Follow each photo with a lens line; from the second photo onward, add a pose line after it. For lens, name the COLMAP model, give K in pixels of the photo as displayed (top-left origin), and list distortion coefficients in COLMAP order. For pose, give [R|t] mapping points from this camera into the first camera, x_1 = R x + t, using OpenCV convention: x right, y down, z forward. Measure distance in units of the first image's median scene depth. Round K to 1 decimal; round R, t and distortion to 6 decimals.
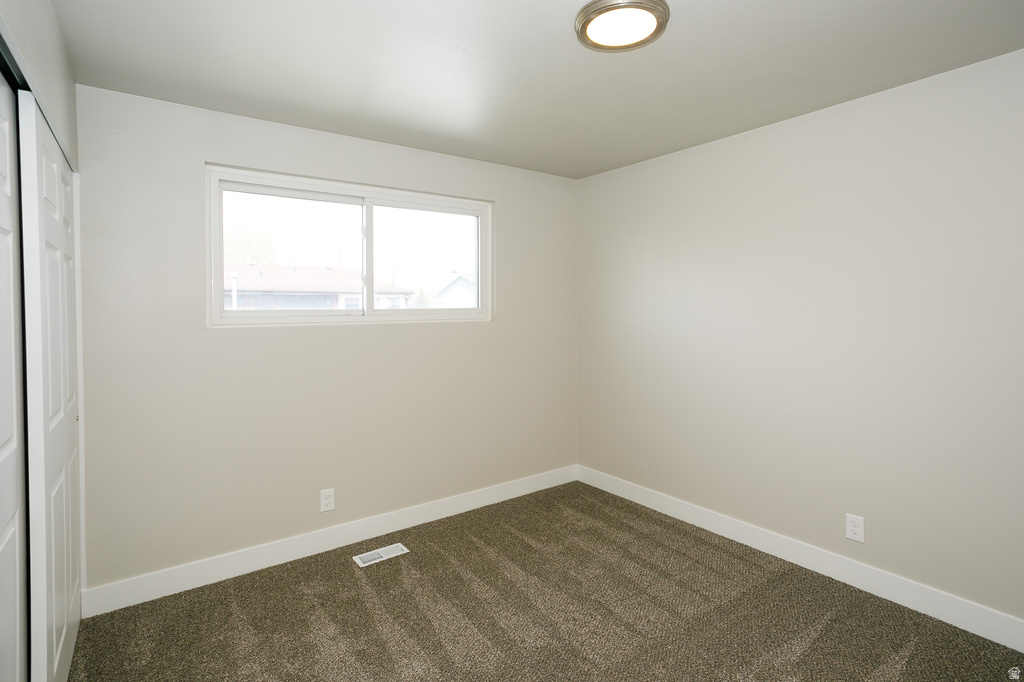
lens RADIAL K [[509.5, 0, 513.0], [0, 509.5, 319.7], [0, 0, 1]] dist [-0.047822, 0.021495]
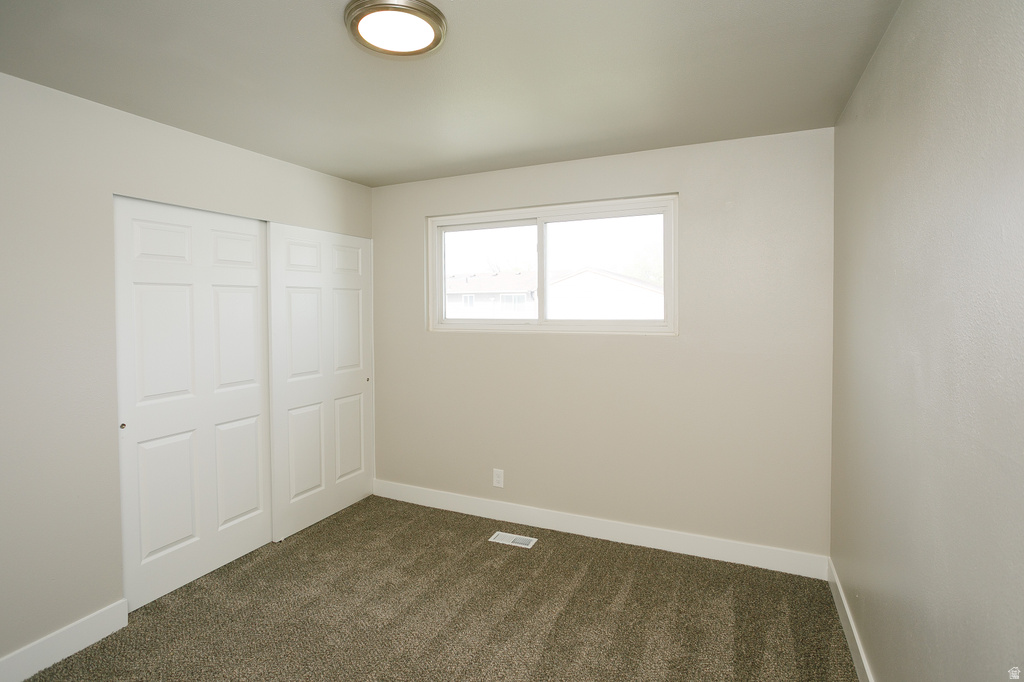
lens RADIAL K [[509.5, 0, 513.0], [0, 509.5, 319.7], [0, 0, 1]] dist [-0.047822, 0.021495]
pose [[0.469551, 0.034631, -0.882226, 0.679982], [-0.013390, 0.999395, 0.032104, -0.056873], [0.882804, -0.003261, 0.469730, 0.449583]]
